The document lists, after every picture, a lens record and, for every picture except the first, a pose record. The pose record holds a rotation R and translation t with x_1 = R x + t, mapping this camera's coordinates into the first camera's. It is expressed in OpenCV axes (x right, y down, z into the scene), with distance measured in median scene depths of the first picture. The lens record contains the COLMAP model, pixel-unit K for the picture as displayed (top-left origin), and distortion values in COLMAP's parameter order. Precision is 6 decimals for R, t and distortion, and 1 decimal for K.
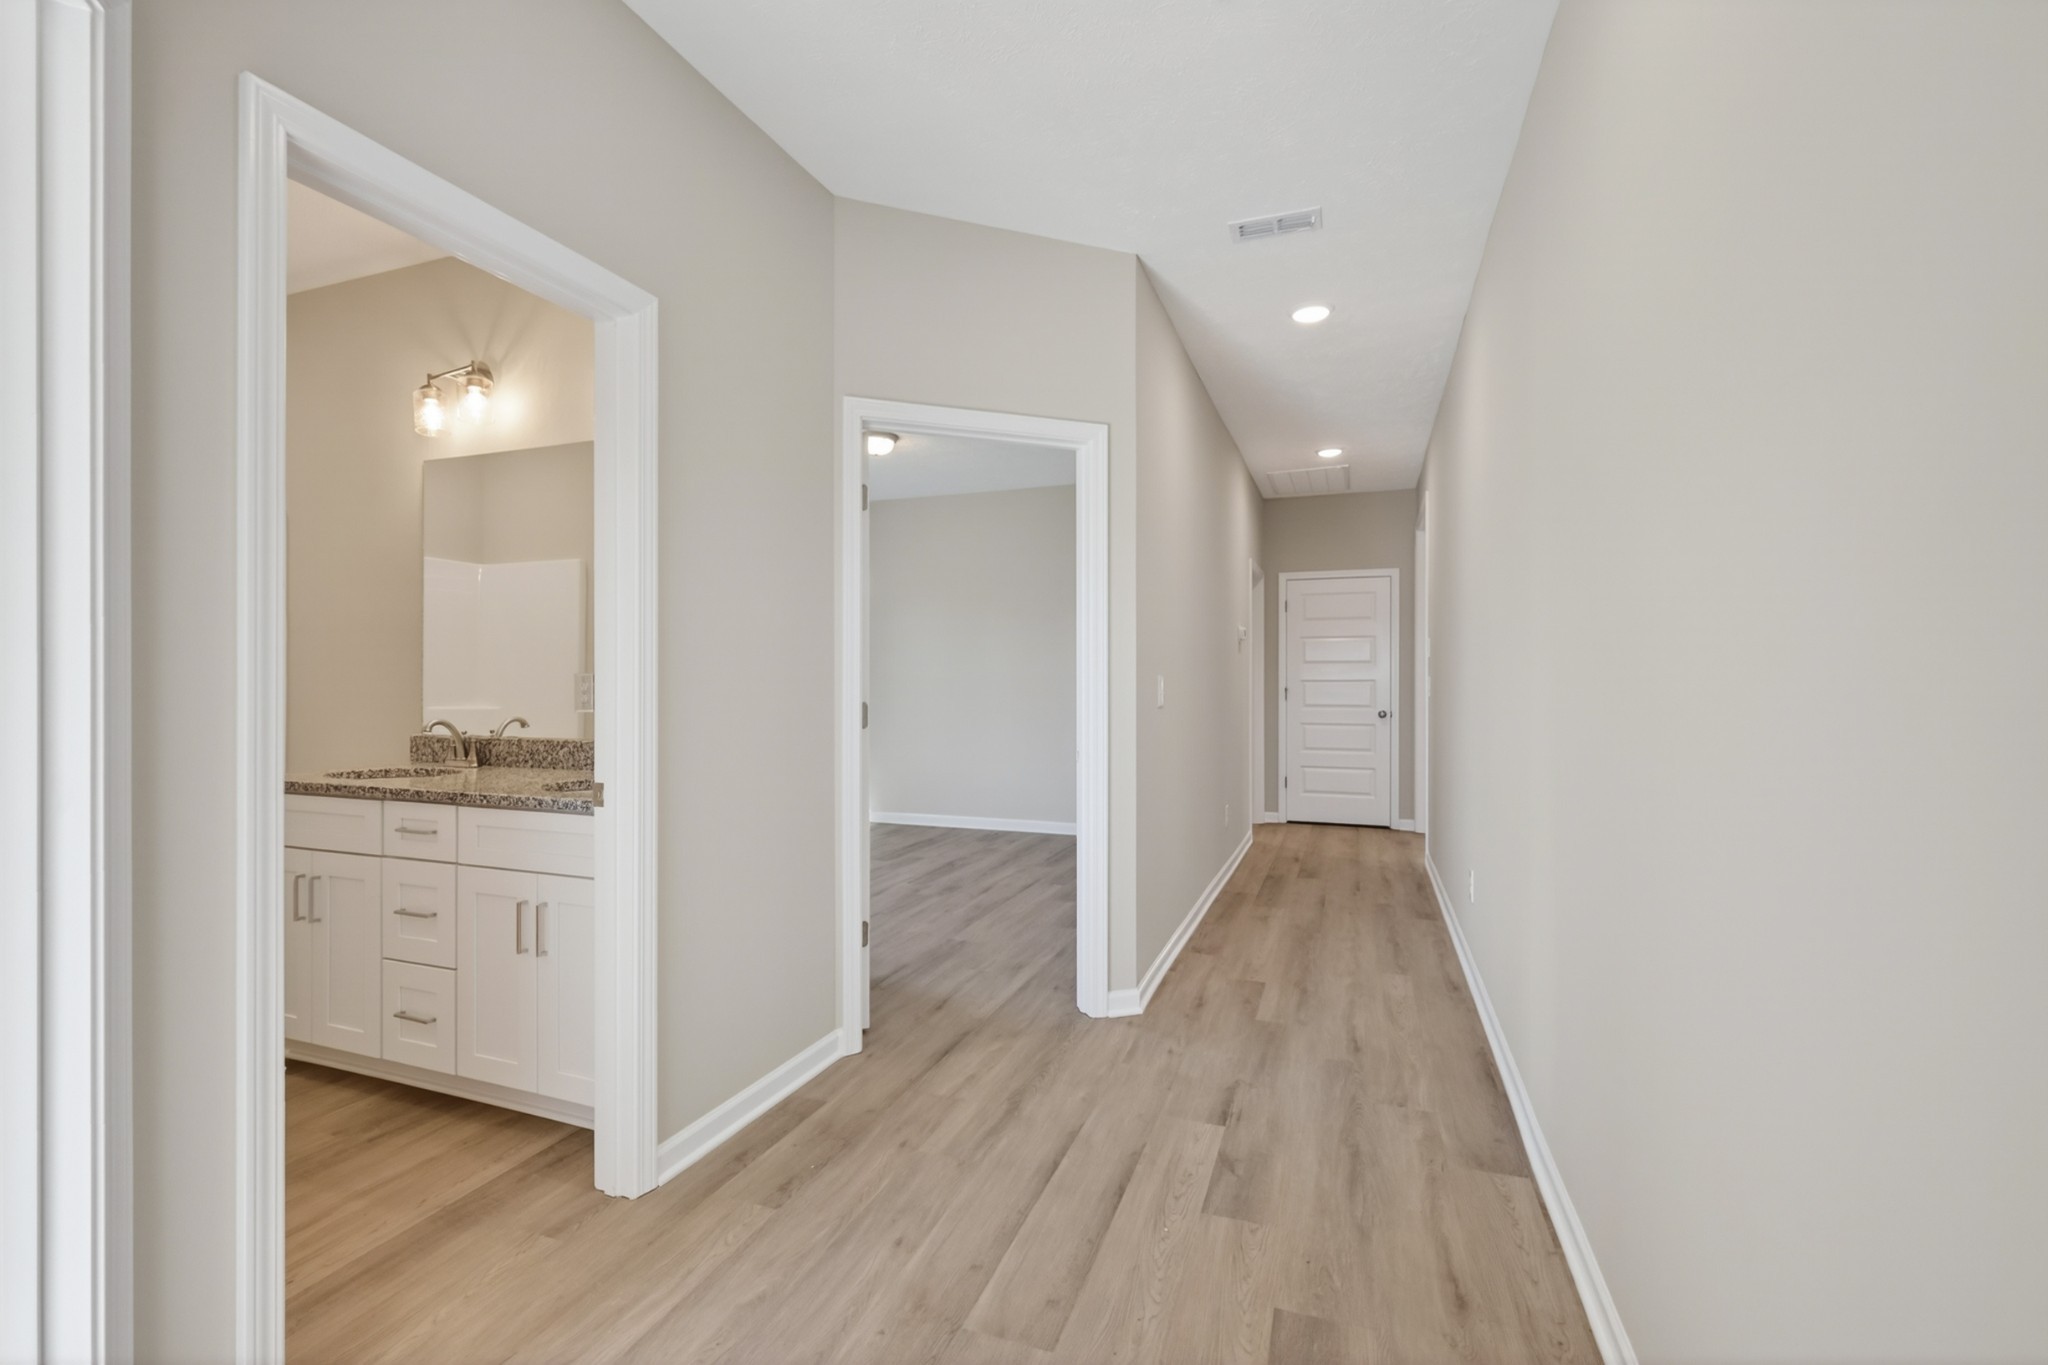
lens RADIAL K [[891.9, 0, 1028.7], [0, 891.9, 688.7], [0, 0, 1]] dist [0.001461, -0.000014]
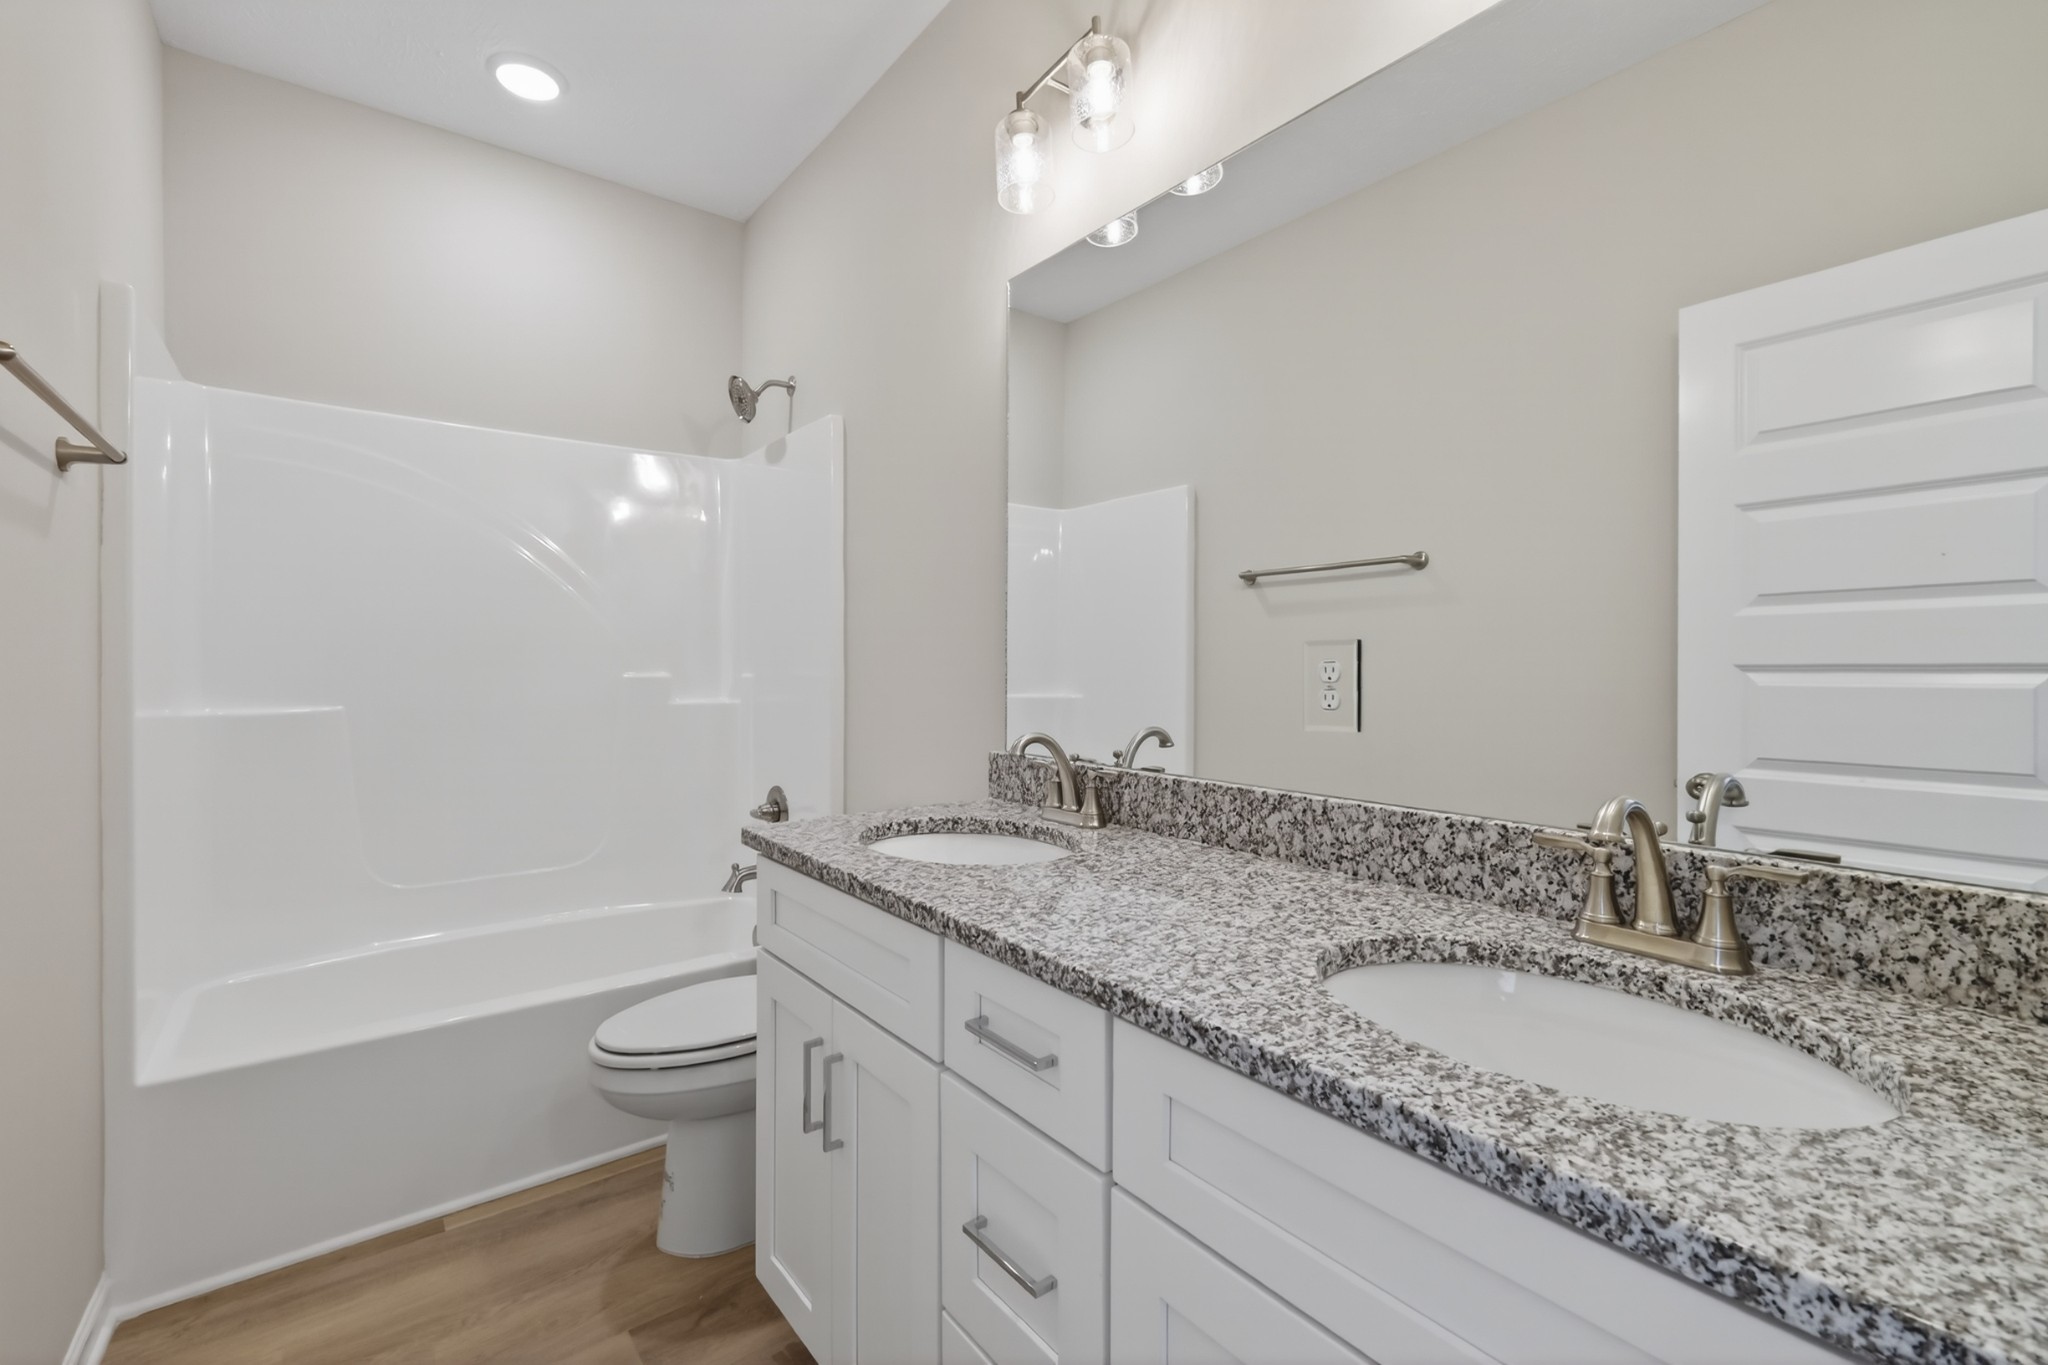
lens RADIAL K [[893.0, 0, 1023.4], [0, 893.0, 671.6], [0, 0, 1]] dist [0.002679, 0.000137]
pose [[0.847552, 0.001774, -0.530710, -0.383306], [-0.001287, 0.999998, 0.001287, -0.002459], [0.530711, -0.000408, 0.847553, 0.544091]]
